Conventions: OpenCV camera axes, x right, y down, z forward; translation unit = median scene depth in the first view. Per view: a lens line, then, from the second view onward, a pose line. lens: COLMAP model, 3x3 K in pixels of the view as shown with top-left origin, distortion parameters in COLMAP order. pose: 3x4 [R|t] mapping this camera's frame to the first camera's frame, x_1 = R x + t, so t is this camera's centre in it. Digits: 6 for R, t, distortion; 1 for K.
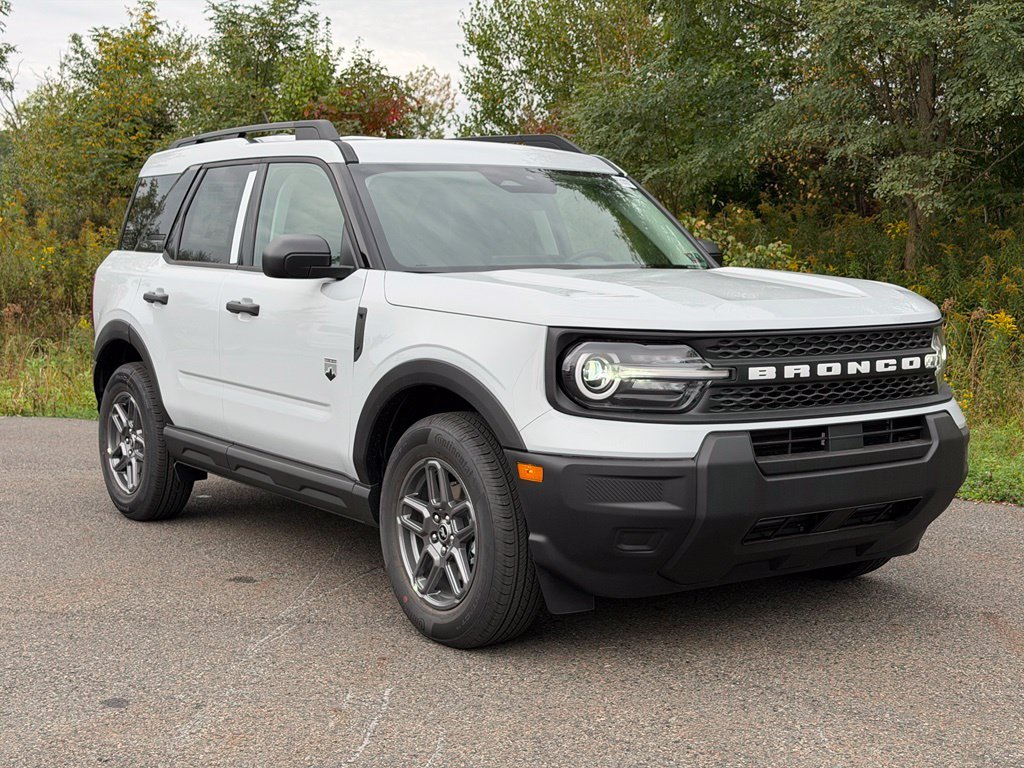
lens RADIAL K [[1537.1, 0, 508.4], [0, 1537.1, 415.7], [0, 0, 1]] dist [0.054533, 0.017736]
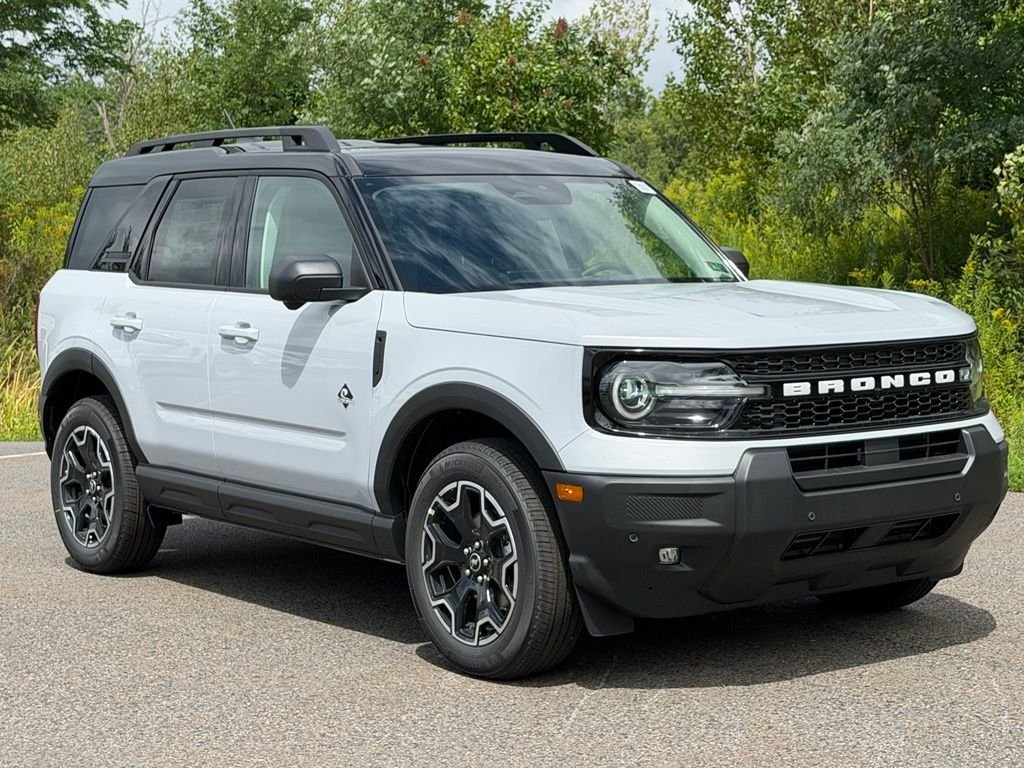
lens RADIAL K [[2121.6, 0, 513.9], [0, 2121.6, 383.0], [0, 0, 1]] dist [0.021396, 0.056548]
pose [[0.999050, -0.020864, 0.038256, -0.068537], [0.022341, 0.999005, -0.038600, 0.016676], [-0.037413, 0.039418, 0.998522, -0.355050]]
